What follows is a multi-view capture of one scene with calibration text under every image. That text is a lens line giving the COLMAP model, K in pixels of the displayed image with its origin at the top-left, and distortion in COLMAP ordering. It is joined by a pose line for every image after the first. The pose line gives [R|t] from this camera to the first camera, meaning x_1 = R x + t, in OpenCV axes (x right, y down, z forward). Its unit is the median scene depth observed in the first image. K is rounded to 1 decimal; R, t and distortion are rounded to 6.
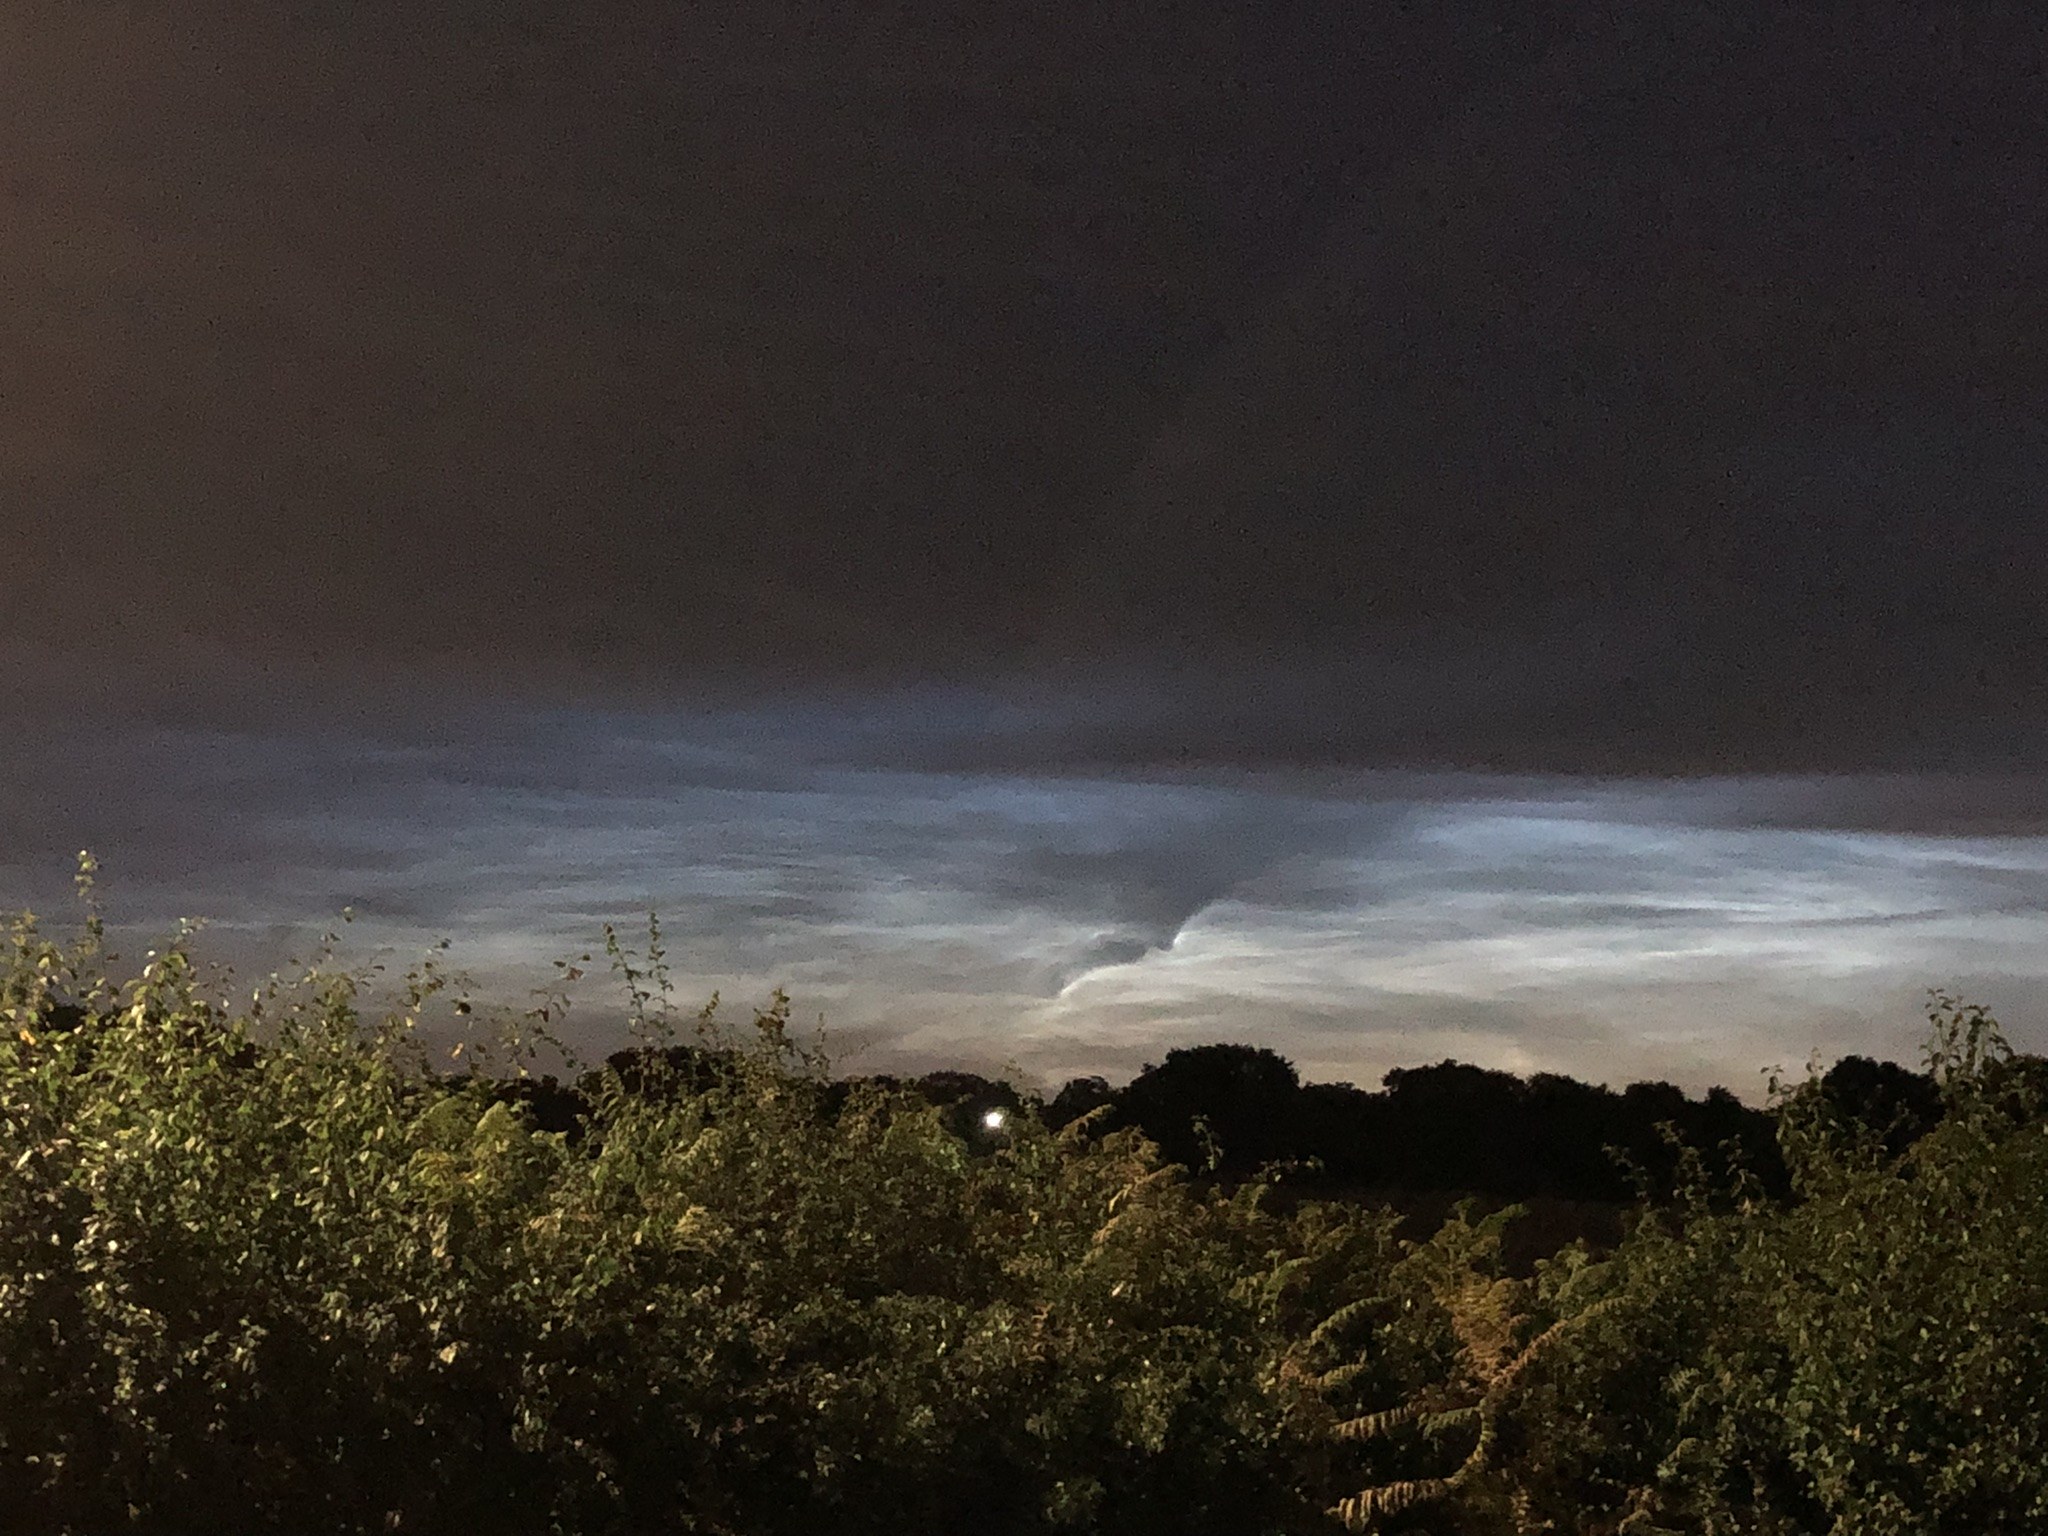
lens RADIAL K [[3410.0, 0, 1024.0], [0, 3410.0, 768.0], [0, 0, 1]] dist [0.300908, -1.205021]
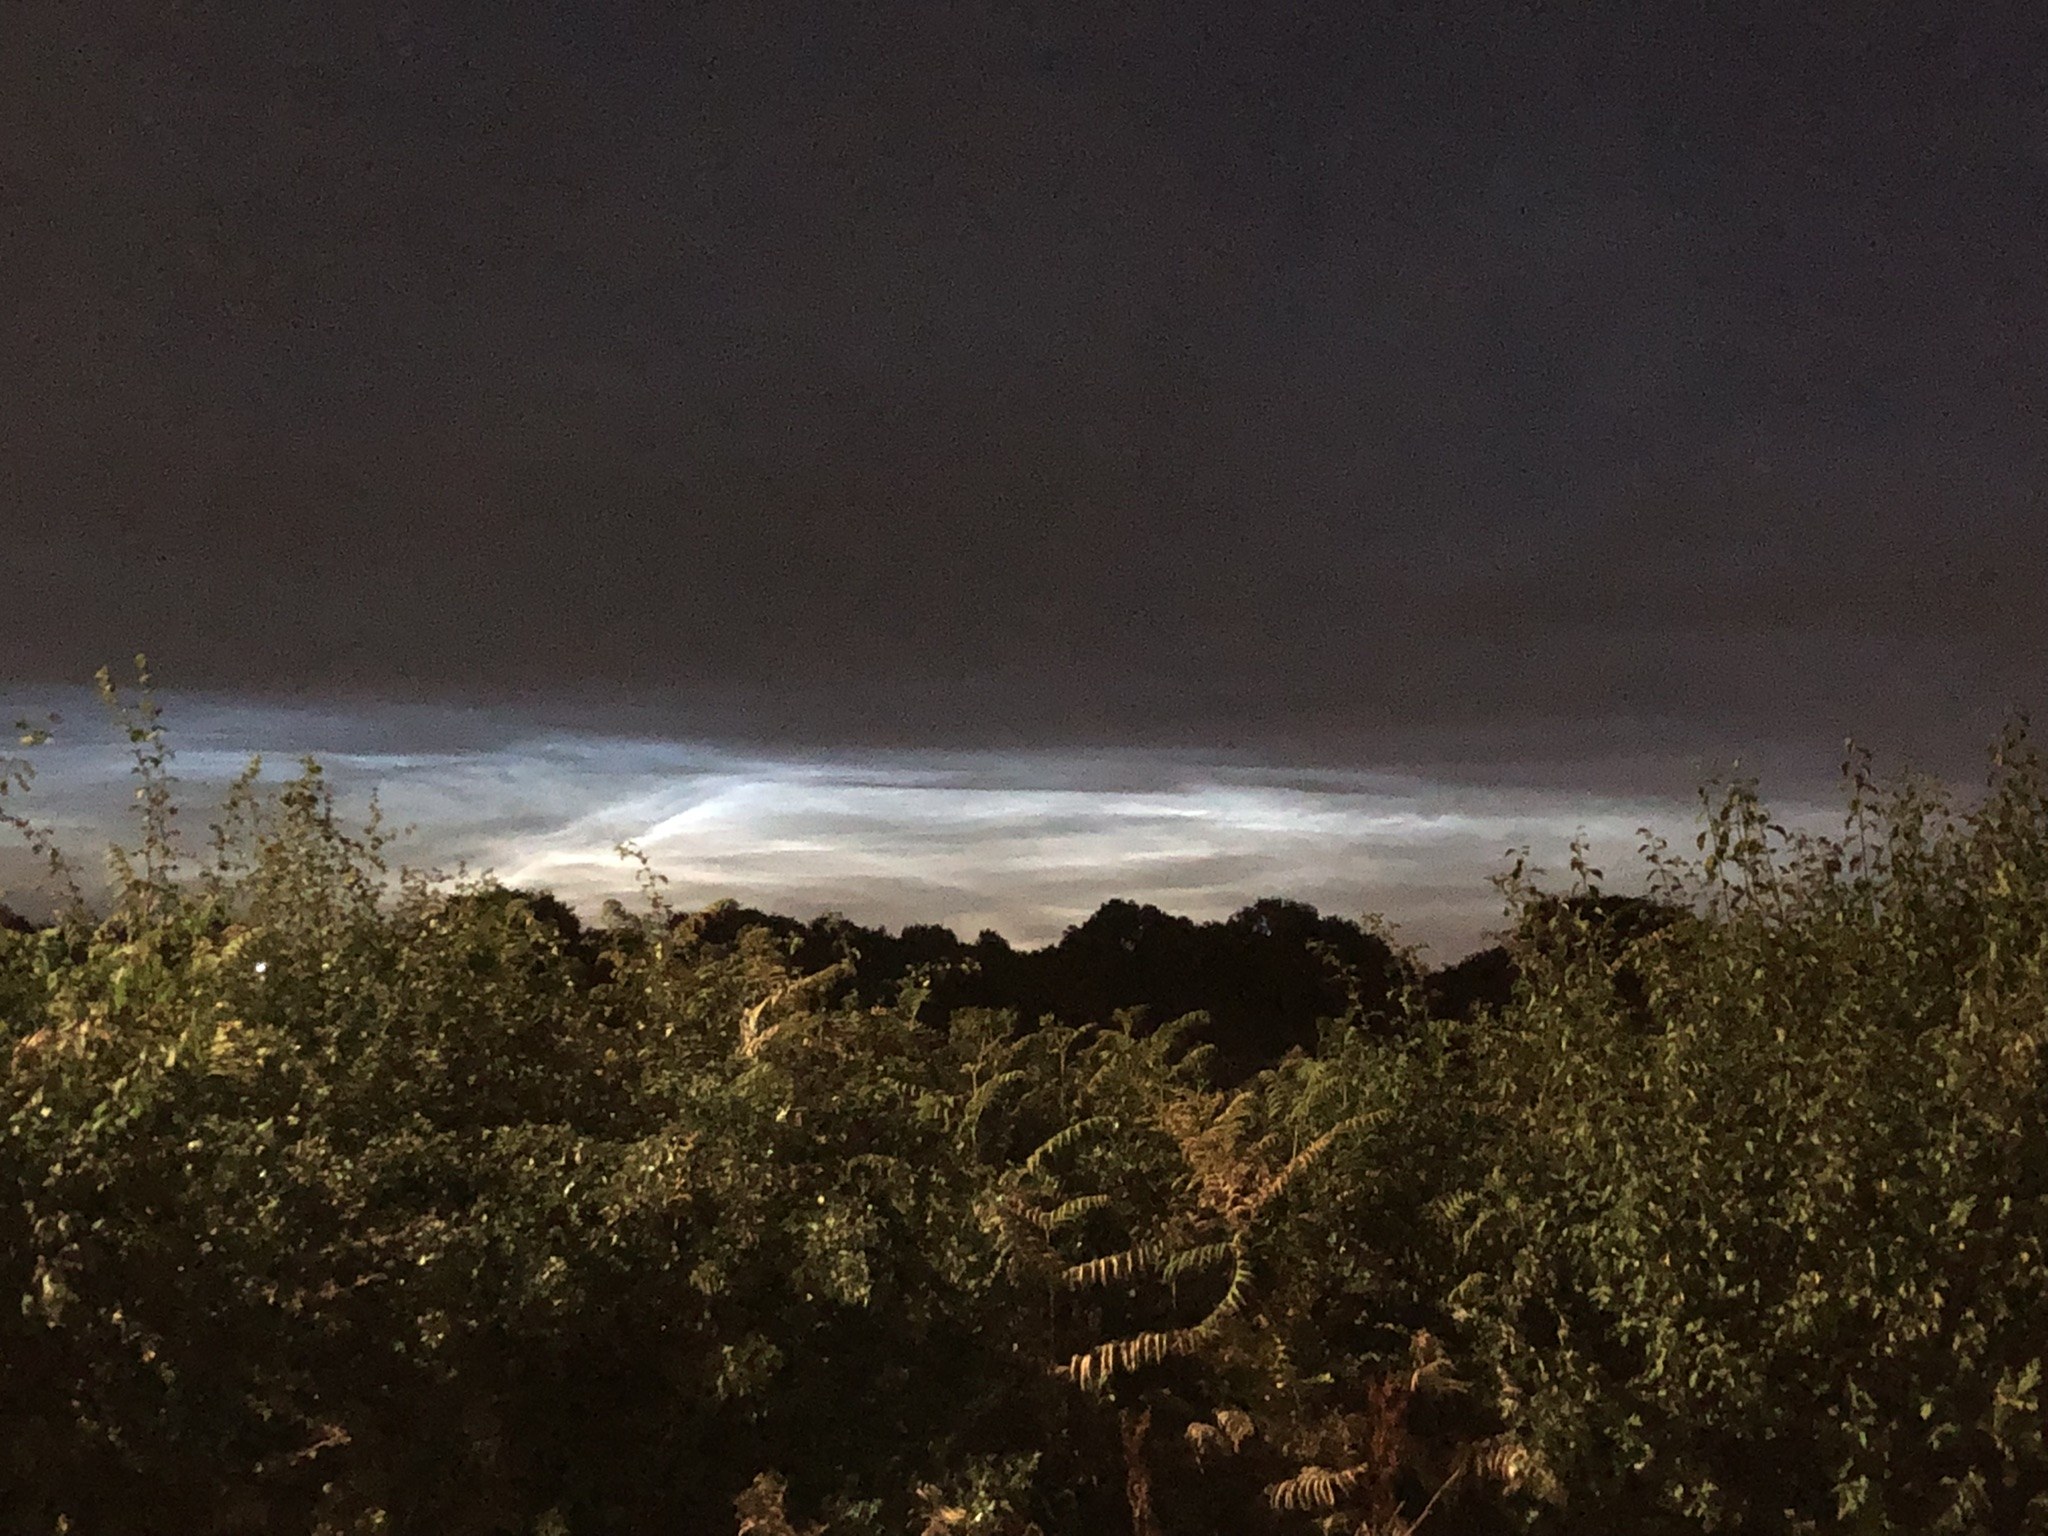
lens RADIAL K [[3410.0, 0, 1024.0], [0, 3410.0, 768.0], [0, 0, 1]] dist [0.300908, -1.205021]
pose [[0.977672, 0.010091, 0.209895, -0.090635], [-0.019388, 0.998918, 0.042283, 0.033292], [-0.209241, -0.045408, 0.976809, 0.188157]]
